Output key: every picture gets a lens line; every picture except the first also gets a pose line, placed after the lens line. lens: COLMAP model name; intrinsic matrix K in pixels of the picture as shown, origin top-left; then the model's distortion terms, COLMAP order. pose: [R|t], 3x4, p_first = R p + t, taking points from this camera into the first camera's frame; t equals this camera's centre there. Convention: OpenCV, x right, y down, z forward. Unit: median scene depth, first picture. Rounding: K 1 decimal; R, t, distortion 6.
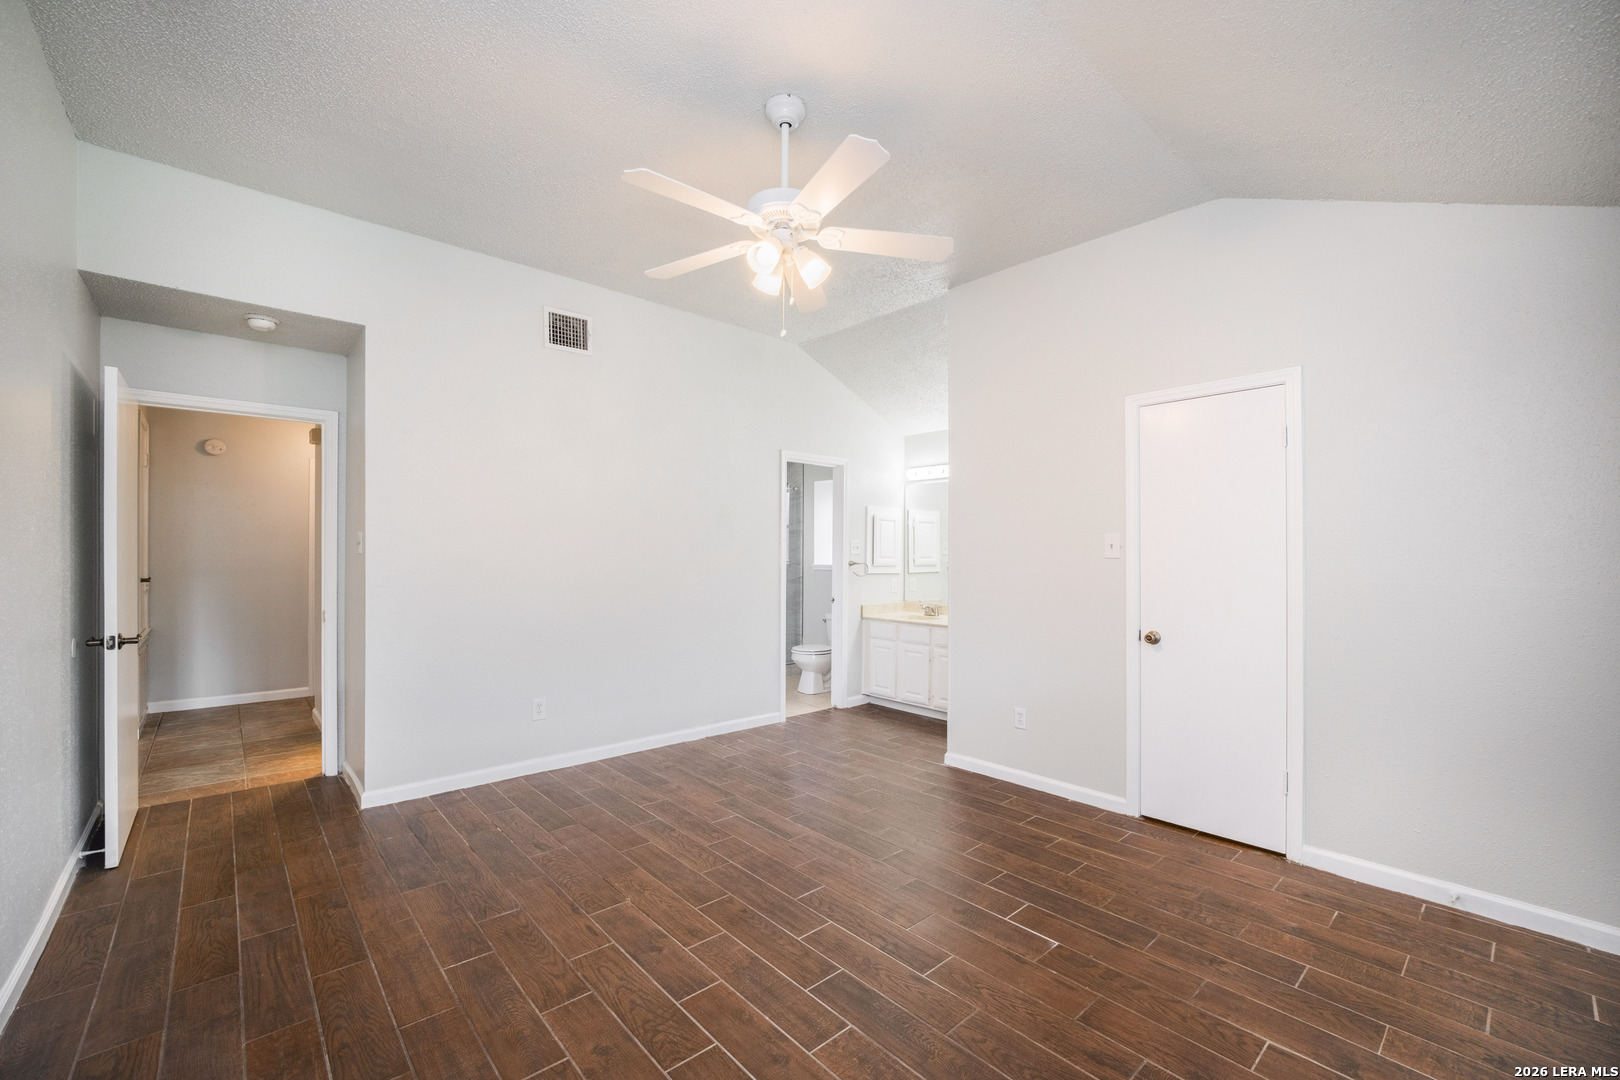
lens RADIAL K [[652.5, 0, 803.9], [0, 652.5, 548.6], [0, 0, 1]] dist [-0.022655, 0.004931]
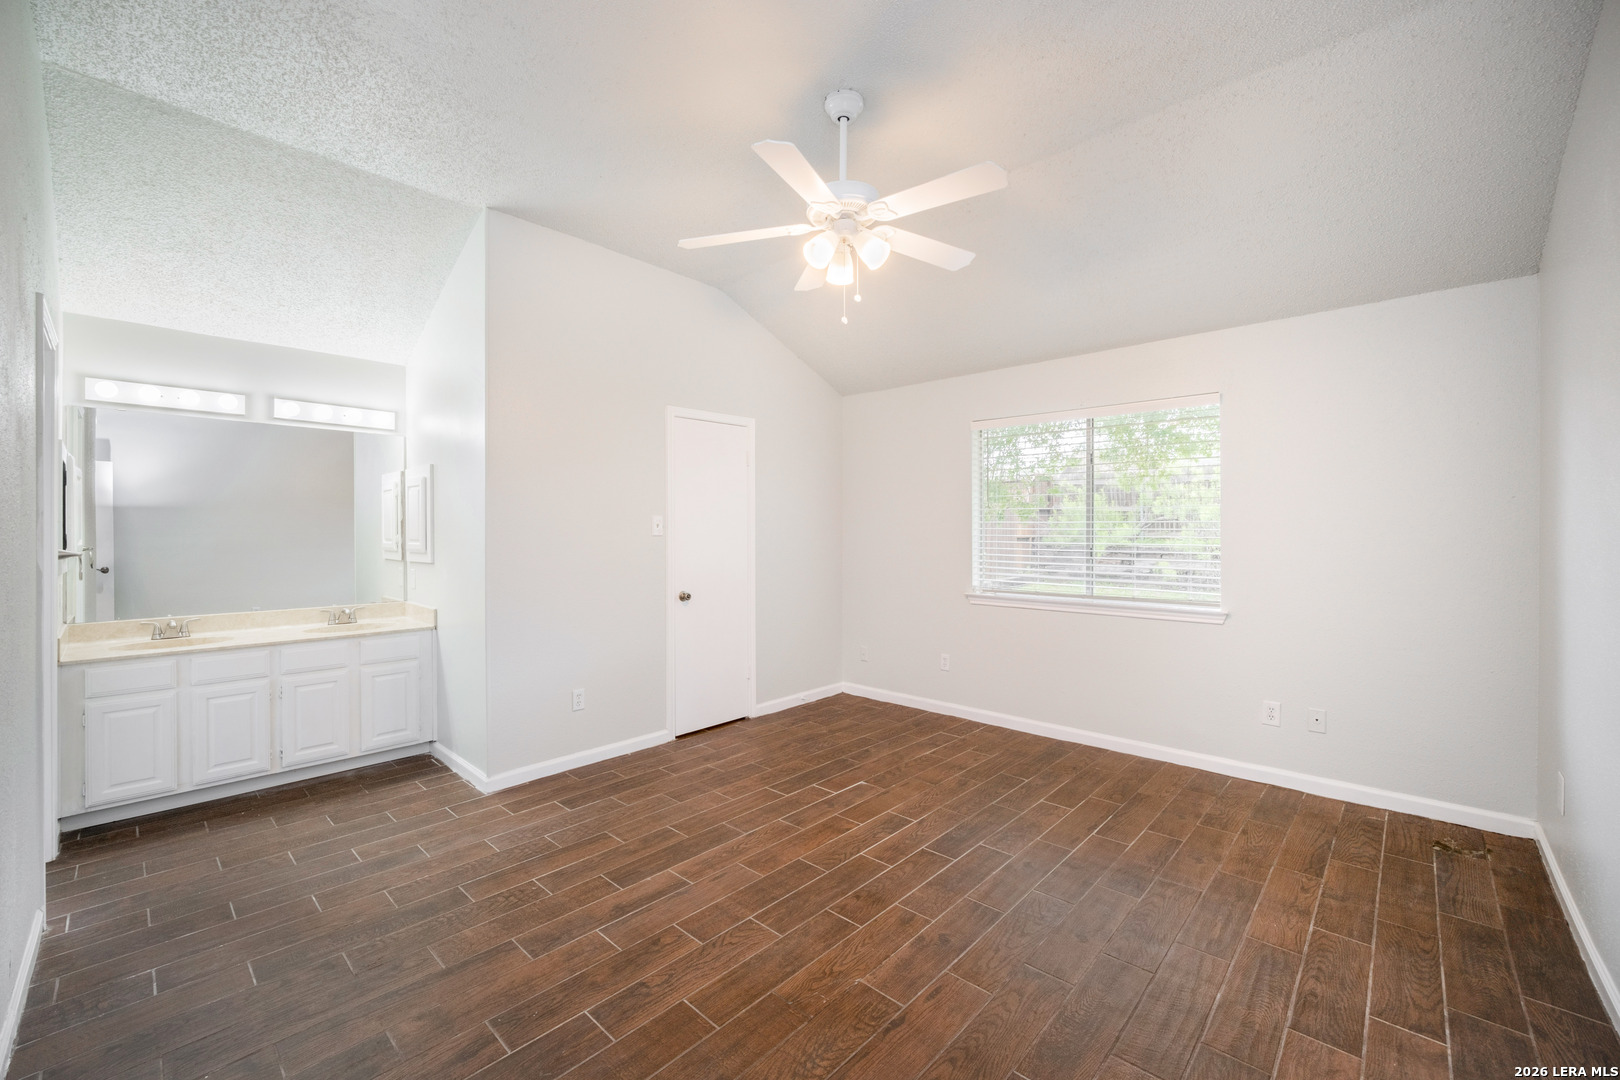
lens RADIAL K [[652.5, 0, 812.6], [0, 652.5, 535.1], [0, 0, 1]] dist [-0.022655, 0.004931]
pose [[-0.092098, -0.008252, 0.995716, -0.728785], [-0.007410, 0.999944, 0.007601, 0.002042], [-0.995722, -0.006678, -0.092154, 0.796918]]
